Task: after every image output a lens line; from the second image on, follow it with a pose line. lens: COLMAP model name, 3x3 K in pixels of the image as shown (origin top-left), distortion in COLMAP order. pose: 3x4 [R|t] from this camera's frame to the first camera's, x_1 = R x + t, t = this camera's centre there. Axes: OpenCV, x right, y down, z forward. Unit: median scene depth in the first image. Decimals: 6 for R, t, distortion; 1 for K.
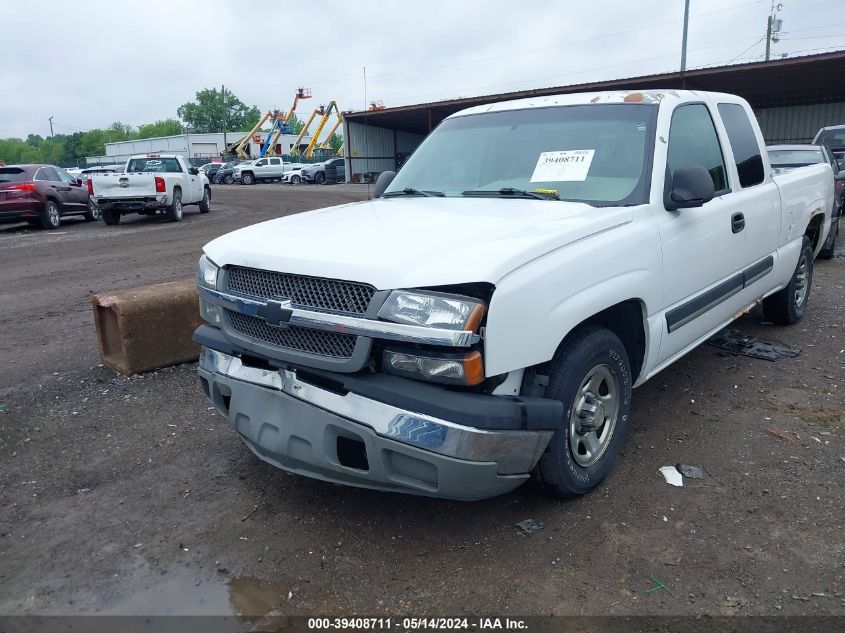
lens RADIAL K [[679.8, 0, 401.1], [0, 679.8, 320.0], [0, 0, 1]] dist [0.019824, -0.020452]
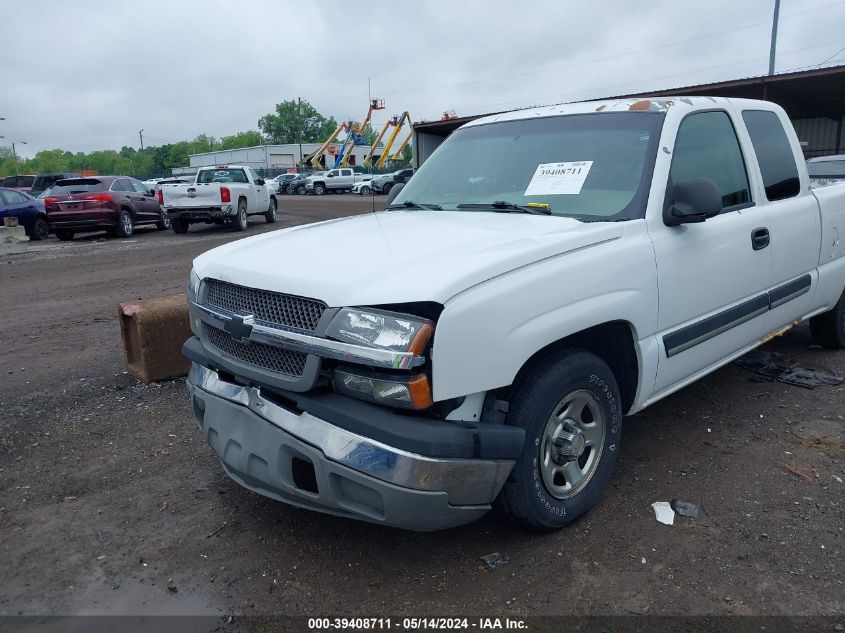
lens RADIAL K [[679.8, 0, 424.1], [0, 679.8, 318.1], [0, 0, 1]] dist [0.019824, -0.020452]
pose [[0.994323, 0.019732, -0.104556, 0.161483], [-0.021366, 0.999666, -0.014538, -0.014303], [0.104234, 0.016689, 0.994413, 0.042200]]
